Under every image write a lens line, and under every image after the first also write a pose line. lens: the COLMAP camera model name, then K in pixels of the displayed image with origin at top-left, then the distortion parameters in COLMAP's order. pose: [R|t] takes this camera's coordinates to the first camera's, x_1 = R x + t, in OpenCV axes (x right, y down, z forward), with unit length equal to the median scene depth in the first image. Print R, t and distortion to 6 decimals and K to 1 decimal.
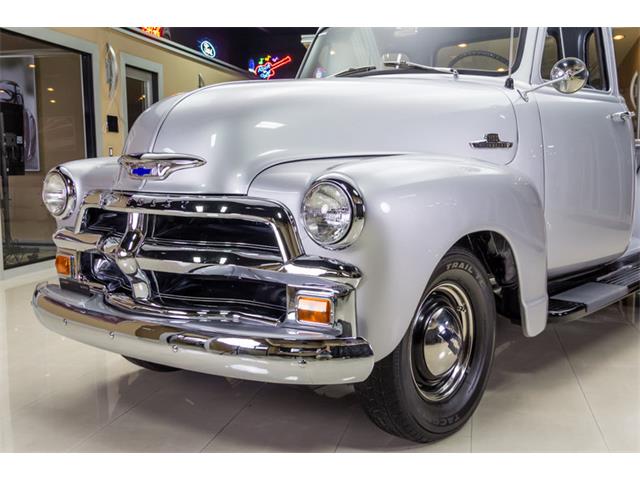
lens RADIAL K [[694.0, 0, 323.1], [0, 694.0, 242.8], [0, 0, 1]] dist [0.040001, 0.010734]
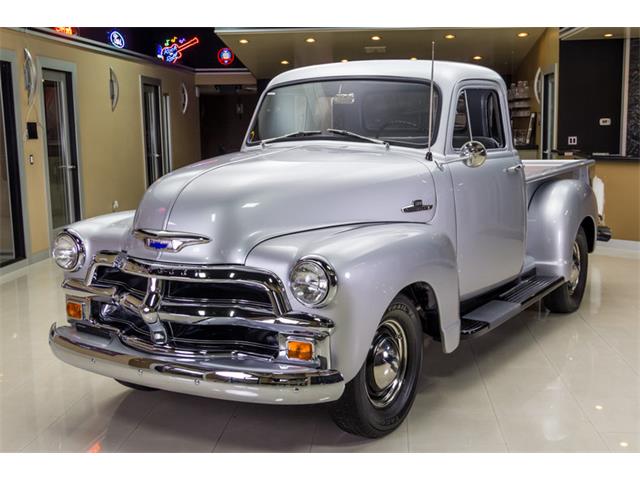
lens RADIAL K [[767.8, 0, 334.4], [0, 767.8, 238.6], [0, 0, 1]] dist [0.019011, -0.029545]
pose [[0.988983, -0.024353, 0.146012, -0.134387], [0.019684, 0.999250, 0.033333, -0.146009], [-0.146714, -0.030092, 0.988721, -0.438791]]
